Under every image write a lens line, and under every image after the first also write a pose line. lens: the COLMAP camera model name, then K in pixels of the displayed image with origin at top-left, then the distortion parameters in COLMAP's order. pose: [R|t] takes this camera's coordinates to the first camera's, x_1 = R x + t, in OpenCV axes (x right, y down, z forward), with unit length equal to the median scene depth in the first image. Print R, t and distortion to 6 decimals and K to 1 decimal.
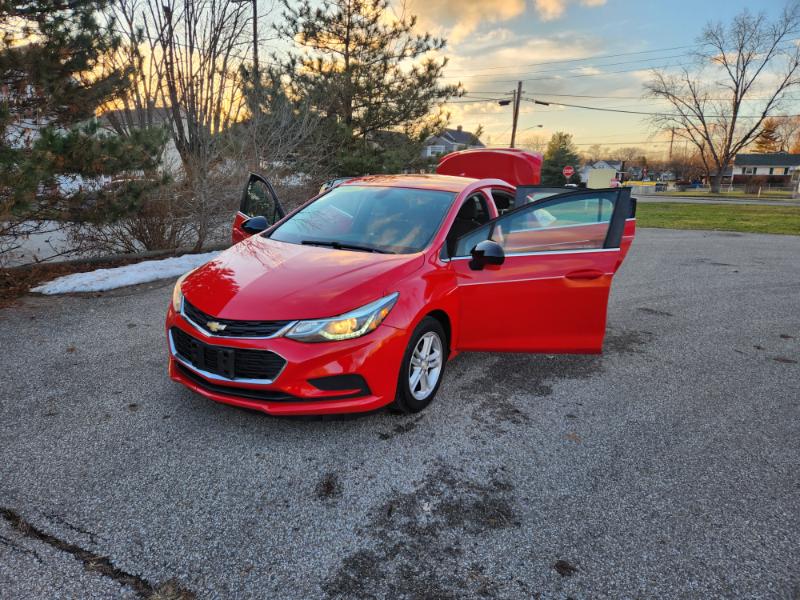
lens RADIAL K [[530.2, 0, 388.0], [0, 530.2, 303.7], [0, 0, 1]] dist [0.079616, -0.060757]
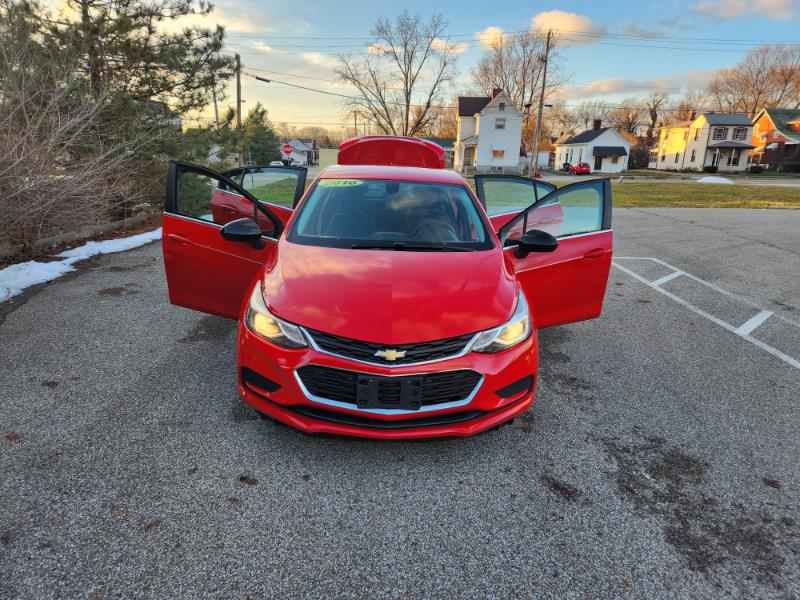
lens RADIAL K [[534.1, 0, 400.0], [0, 534.1, 300.0], [0, 0, 1]] dist [0.069927, -0.056114]
pose [[0.839370, -0.139128, 0.525453, -0.570907], [0.120810, 0.990260, 0.069212, -0.078262], [-0.529965, 0.005385, 0.848003, 0.197131]]
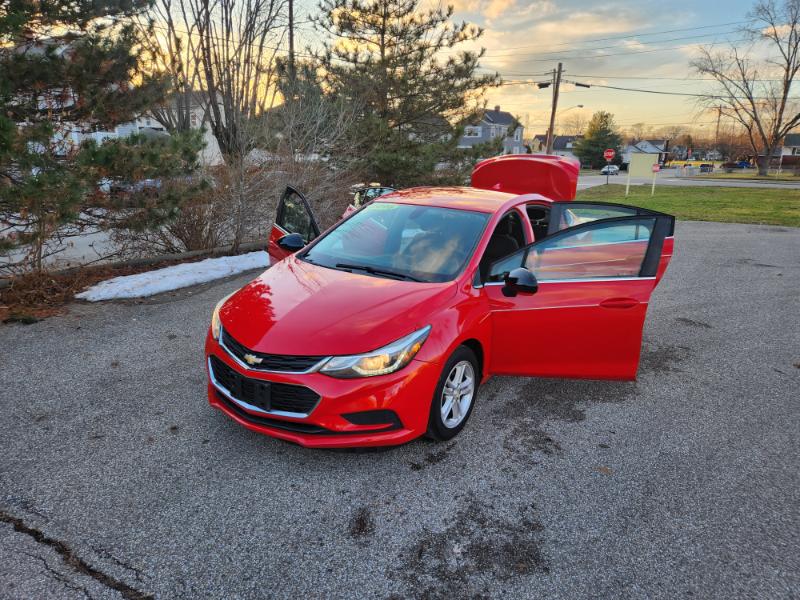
lens RADIAL K [[532.8, 0, 401.9], [0, 532.8, 299.9], [0, 0, 1]] dist [0.072392, -0.056849]
pose [[0.999206, 0.006620, -0.039292, 0.003190], [-0.005494, 0.999573, 0.028702, -0.078173], [0.039465, -0.028464, 0.998815, -0.011550]]
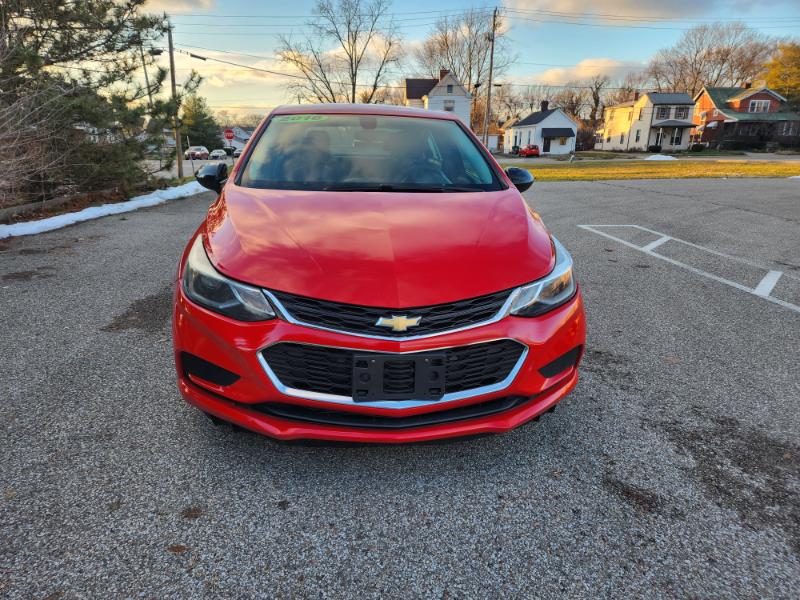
lens RADIAL K [[533.8, 0, 391.1], [0, 533.8, 309.9], [0, 0, 1]] dist [0.071947, -0.061120]
pose [[0.793210, -0.192290, 0.577791, -0.510345], [0.154501, 0.981337, 0.114487, -0.031714], [-0.589023, -0.001543, 0.808115, 0.397550]]
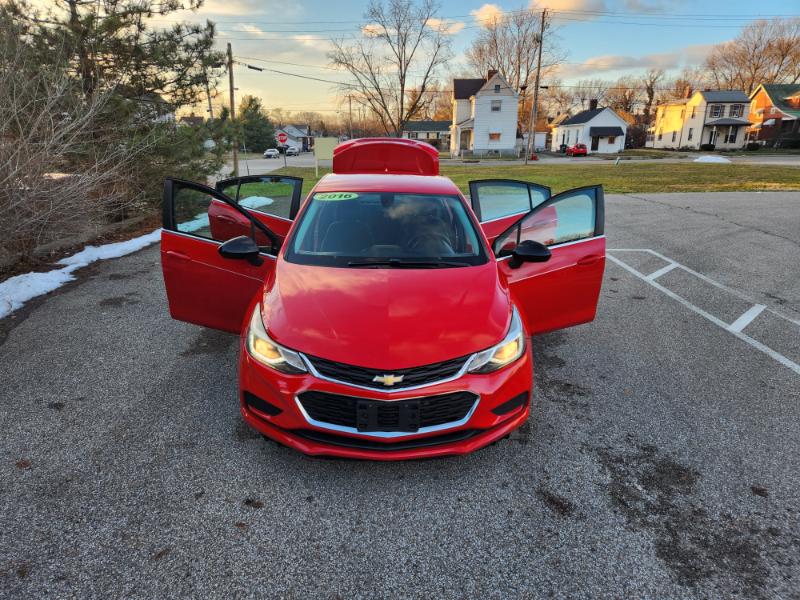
lens RADIAL K [[532.8, 0, 401.9], [0, 532.8, 299.9], [0, 0, 1]] dist [0.072392, -0.056849]
pose [[0.833507, -0.174587, 0.524200, -0.566590], [0.143797, 0.984614, 0.099284, -0.131358], [-0.533469, -0.007376, 0.845788, 0.182041]]
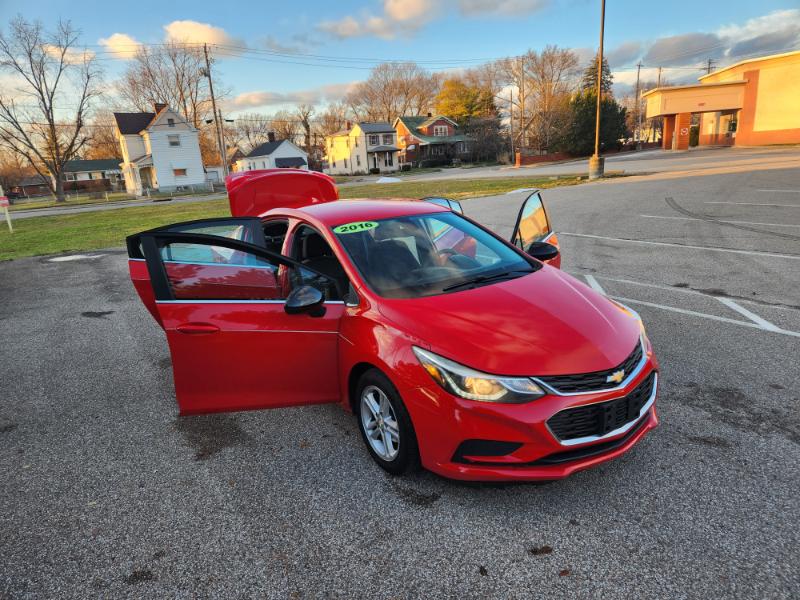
lens RADIAL K [[530.4, 0, 404.0], [0, 530.4, 299.6], [0, 0, 1]] dist [0.128310, -0.111834]
pose [[0.382973, -0.277331, 0.881147, -0.955458], [0.294645, 0.940720, 0.168019, -0.267180], [-0.875509, 0.195278, 0.441984, 0.669406]]
